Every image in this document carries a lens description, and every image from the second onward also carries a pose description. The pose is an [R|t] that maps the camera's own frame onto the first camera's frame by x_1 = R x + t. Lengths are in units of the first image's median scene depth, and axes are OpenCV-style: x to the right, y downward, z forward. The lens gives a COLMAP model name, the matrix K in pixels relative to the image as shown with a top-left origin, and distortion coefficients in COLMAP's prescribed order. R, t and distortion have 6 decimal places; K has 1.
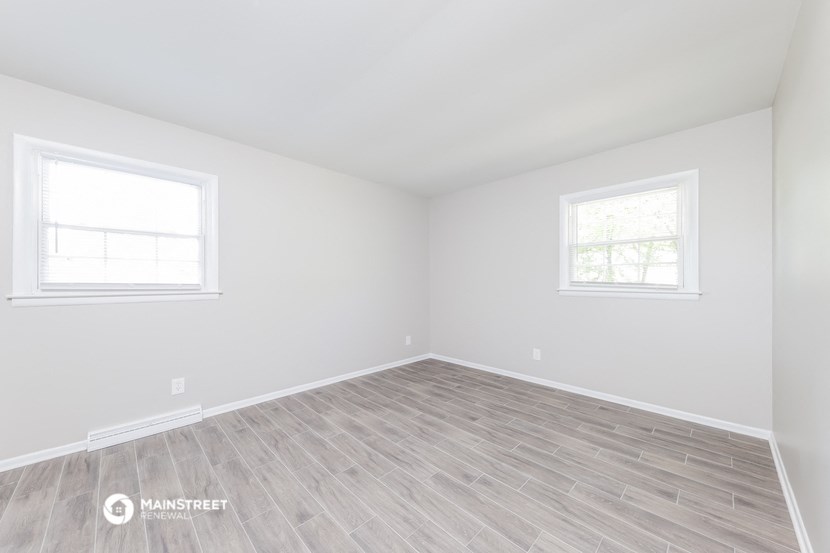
lens RADIAL K [[302.9, 0, 409.0], [0, 302.9, 277.9], [0, 0, 1]] dist [0.007156, -0.000343]
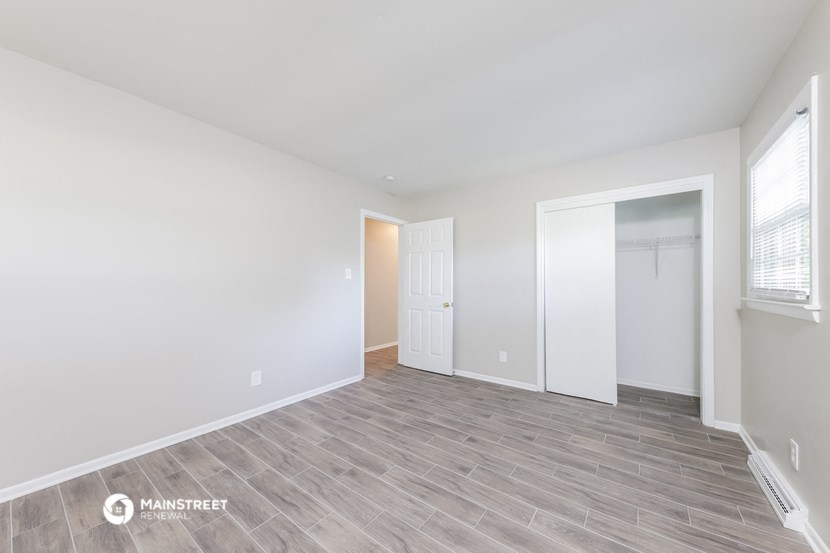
lens RADIAL K [[302.9, 0, 414.7], [0, 302.9, 284.8], [0, 0, 1]] dist [0.007156, -0.000343]
pose [[-0.986491, -0.001416, -0.163811, 0.140097], [0.001056, 0.999887, -0.015004, 0.024382], [0.163814, -0.014974, -0.986378, 1.895396]]
